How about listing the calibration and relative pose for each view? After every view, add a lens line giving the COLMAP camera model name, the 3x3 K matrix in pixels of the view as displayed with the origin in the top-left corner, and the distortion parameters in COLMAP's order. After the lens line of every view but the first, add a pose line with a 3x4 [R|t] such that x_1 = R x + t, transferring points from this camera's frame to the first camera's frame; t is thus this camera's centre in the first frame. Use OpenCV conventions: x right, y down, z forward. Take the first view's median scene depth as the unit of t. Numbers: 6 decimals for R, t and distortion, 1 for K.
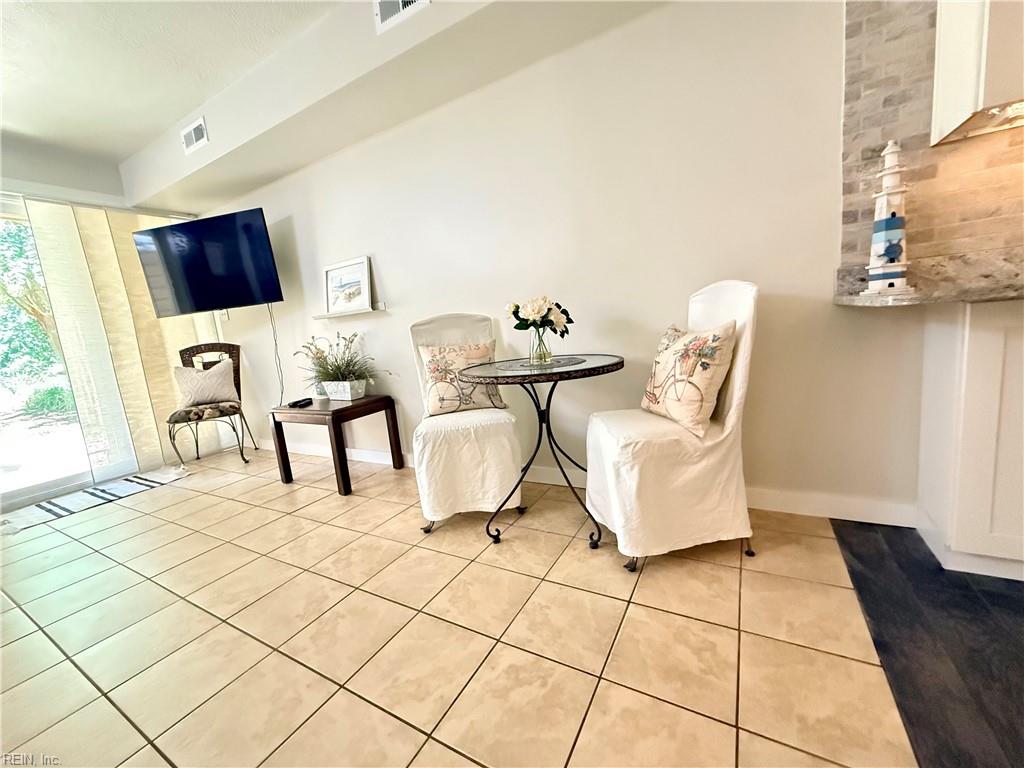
lens RADIAL K [[399.0, 0, 512.0], [0, 399.0, 384.0], [0, 0, 1]] dist [-0.000265, -0.000042]
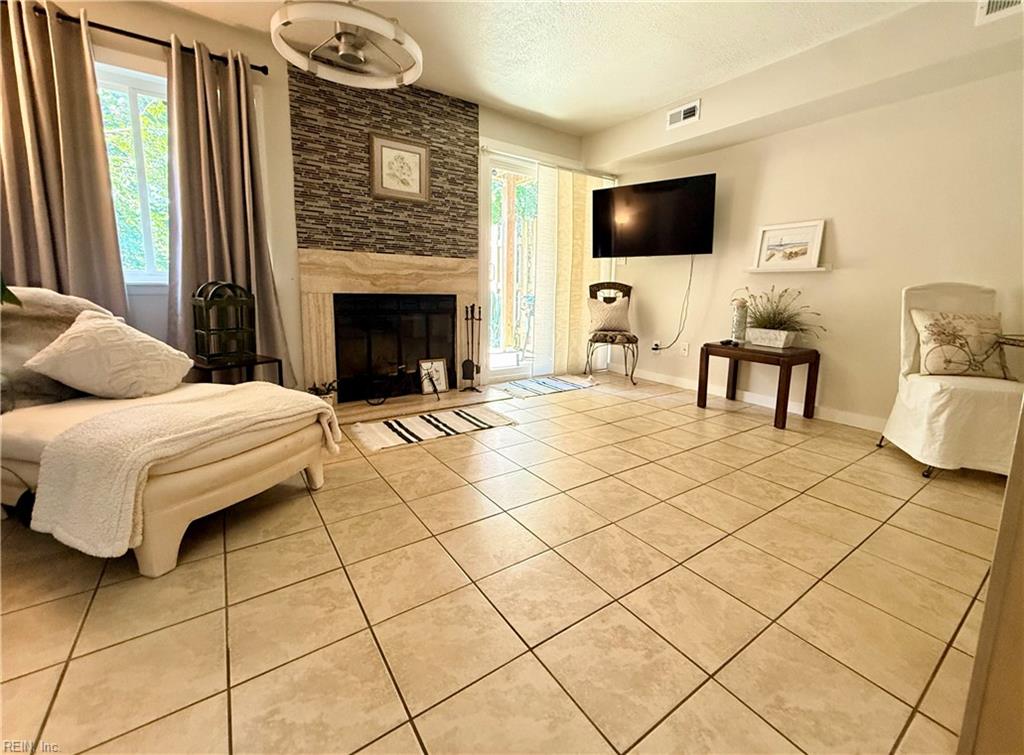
lens RADIAL K [[424.1, 0, 541.9], [0, 424.1, 350.8], [0, 0, 1]] dist [-0.000188, -0.000086]
pose [[0.909130, 0.173312, -0.378742, -0.526903], [-0.169490, 0.984563, 0.043692, 0.103773], [0.380468, 0.024471, 0.924470, -0.333833]]
